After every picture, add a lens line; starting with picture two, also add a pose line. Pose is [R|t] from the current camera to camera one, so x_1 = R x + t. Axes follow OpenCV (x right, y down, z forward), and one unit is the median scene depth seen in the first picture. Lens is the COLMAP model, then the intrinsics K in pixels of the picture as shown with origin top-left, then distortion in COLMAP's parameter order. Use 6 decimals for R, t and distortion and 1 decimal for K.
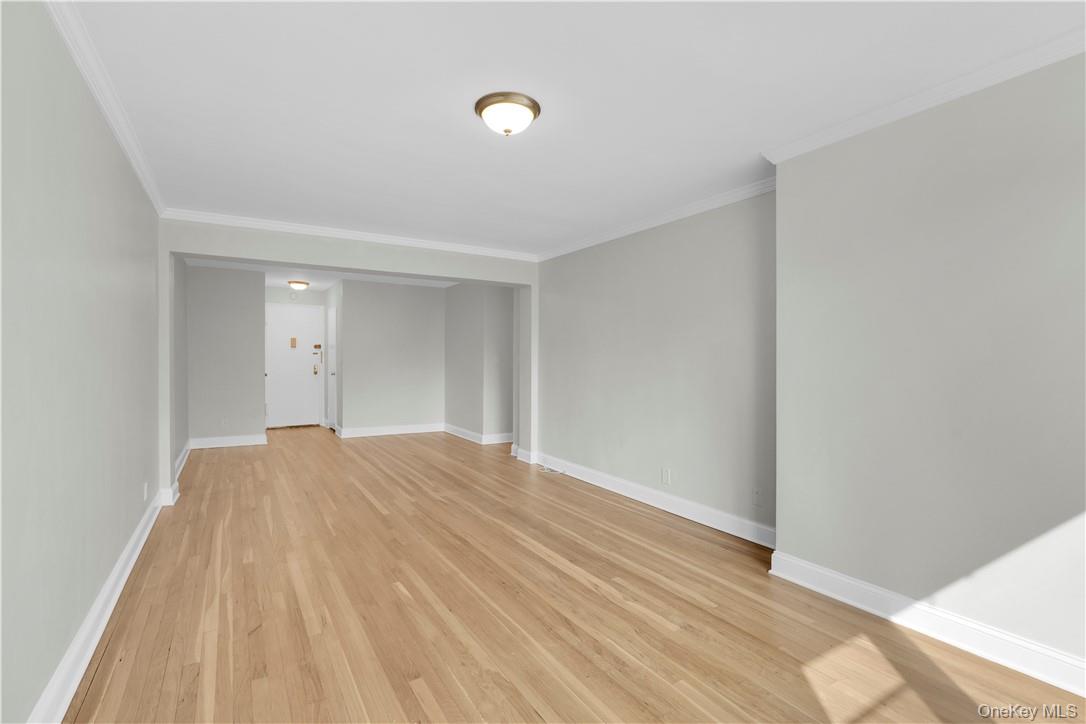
lens RADIAL K [[508.9, 0, 554.6], [0, 508.9, 360.1], [0, 0, 1]] dist [0.000420, 0.000187]
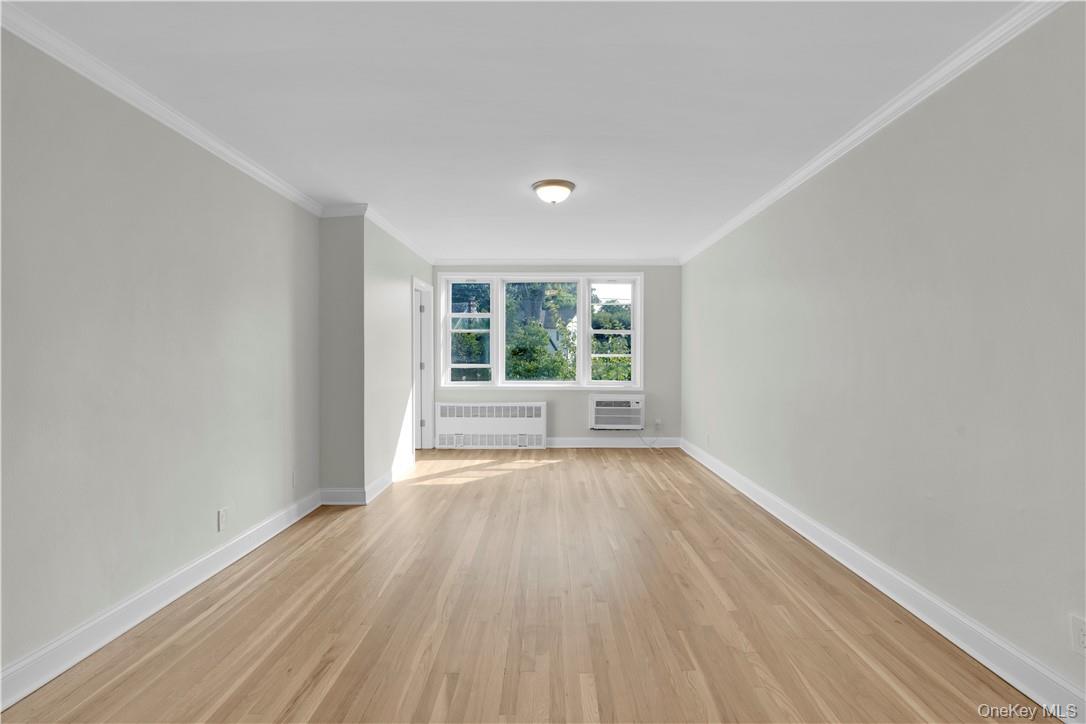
lens RADIAL K [[508.9, 0, 554.6], [0, 508.9, 360.1], [0, 0, 1]] dist [0.000420, 0.000187]
pose [[-0.849405, -0.004648, 0.527721, -0.594099], [-0.001584, 0.999979, 0.006259, 0.009634], [-0.527740, 0.004481, -0.849394, 1.522146]]
